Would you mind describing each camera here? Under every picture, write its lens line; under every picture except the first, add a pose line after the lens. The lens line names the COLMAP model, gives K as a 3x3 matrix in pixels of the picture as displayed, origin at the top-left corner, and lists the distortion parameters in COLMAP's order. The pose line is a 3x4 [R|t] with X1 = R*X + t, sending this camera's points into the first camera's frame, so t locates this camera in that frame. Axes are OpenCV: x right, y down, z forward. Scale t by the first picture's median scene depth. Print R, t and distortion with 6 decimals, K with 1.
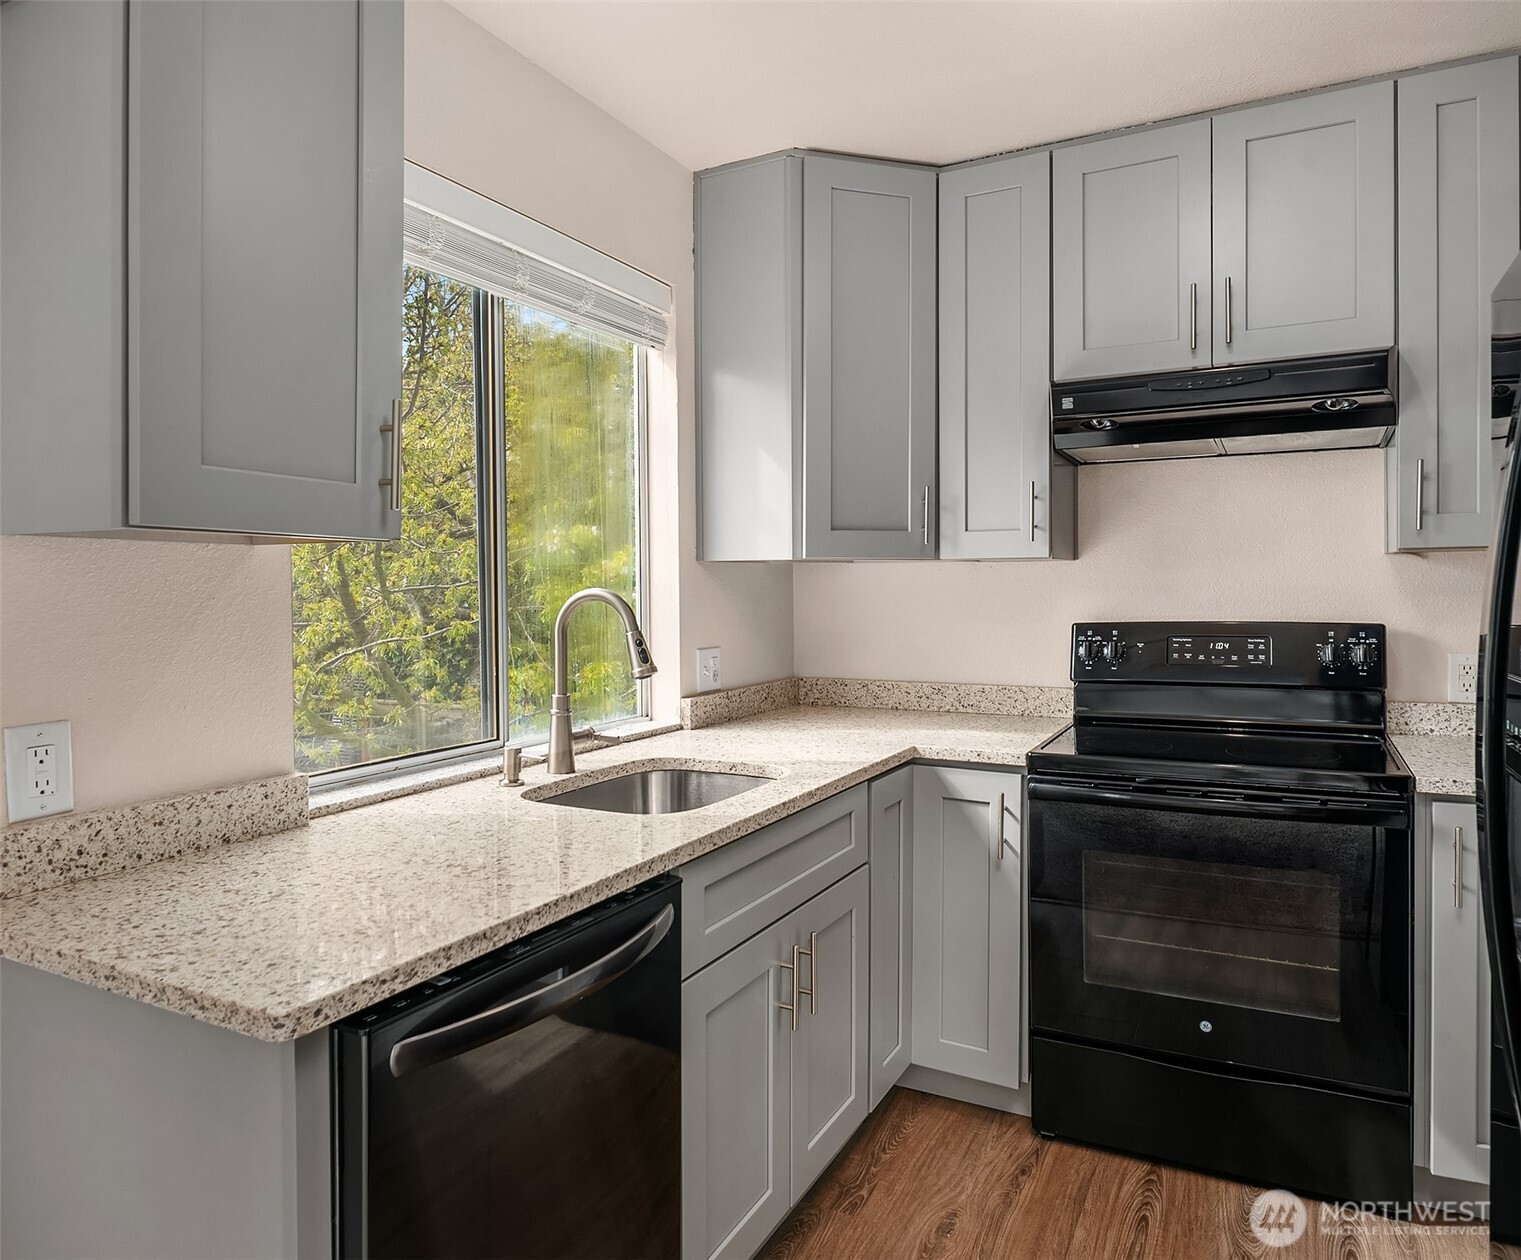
lens RADIAL K [[1008.0, 0, 768.2], [0, 1008.0, 628.1], [0, 0, 1]] dist [0.011000, 0.000953]
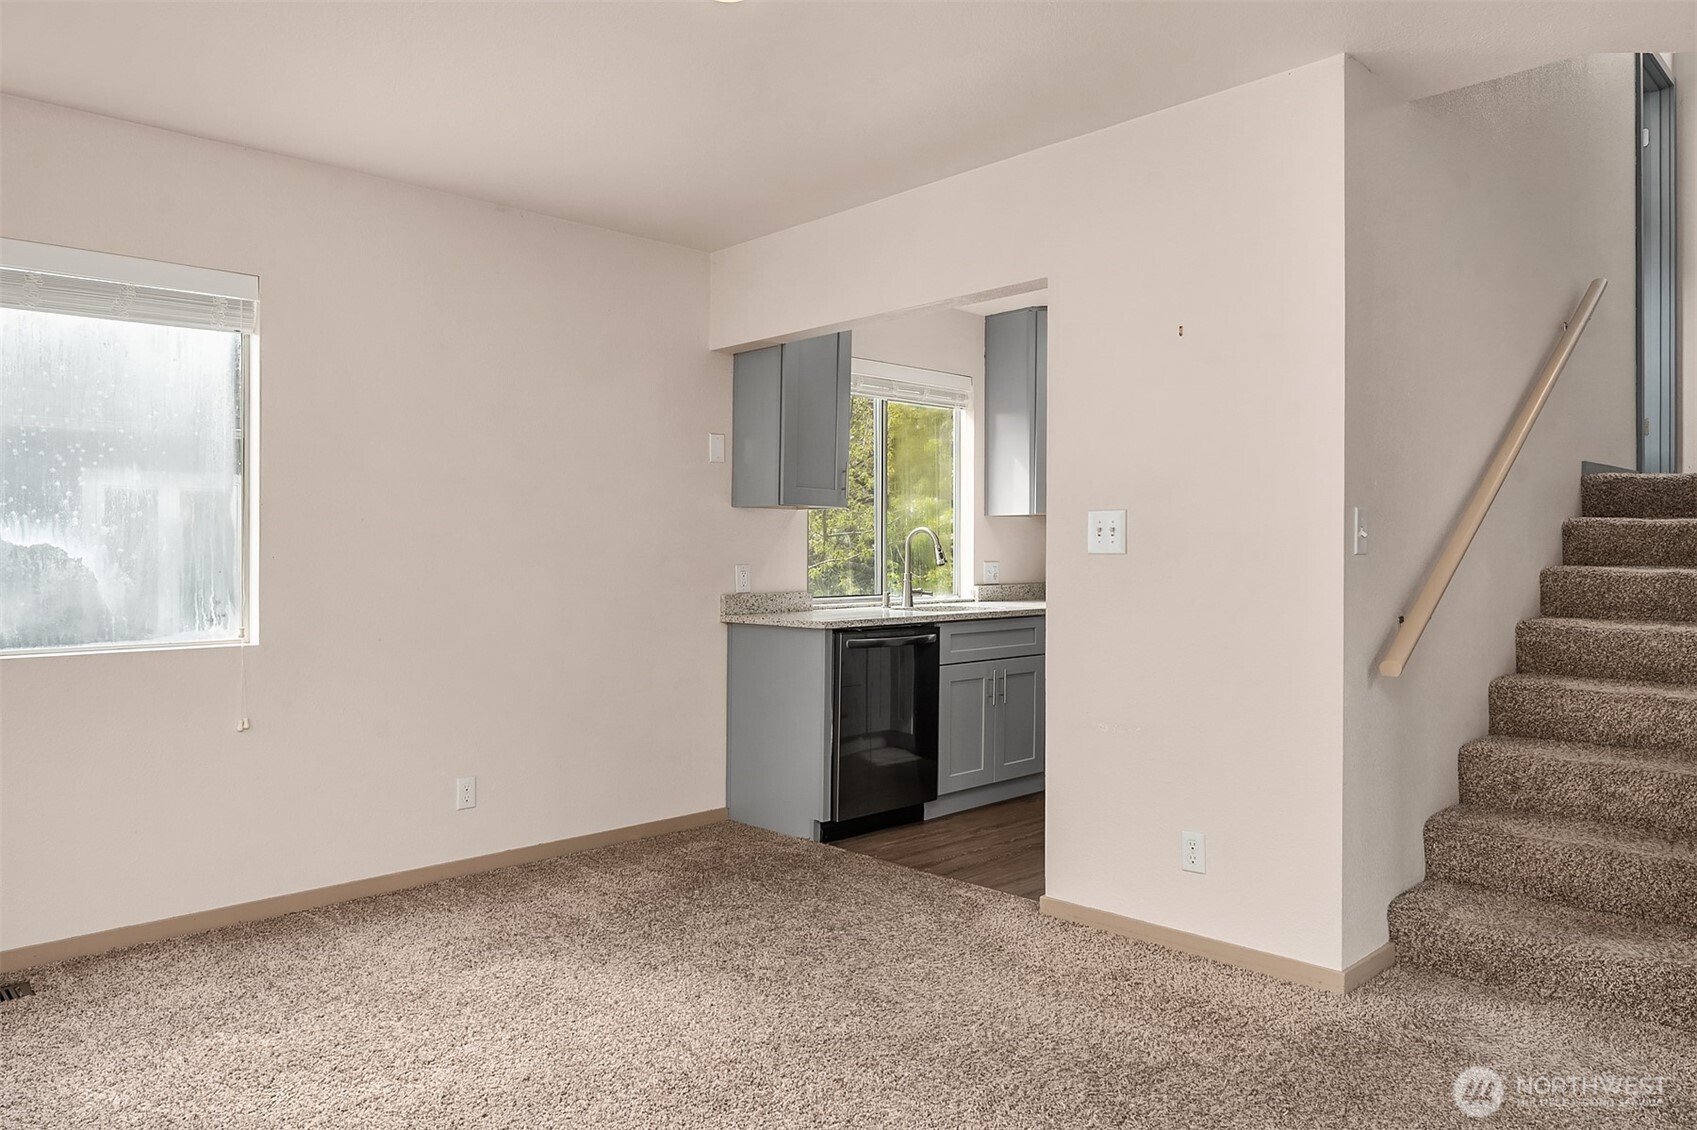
lens RADIAL K [[1126.0, 0, 846.9], [0, 1126.0, 563.3], [0, 0, 1]] dist [0.002329, 0.000087]
pose [[0.950384, 0.006397, -0.311014, 0.358249], [-0.016028, 0.999468, -0.028419, 0.091905], [0.310666, 0.031994, 0.949980, -1.150225]]
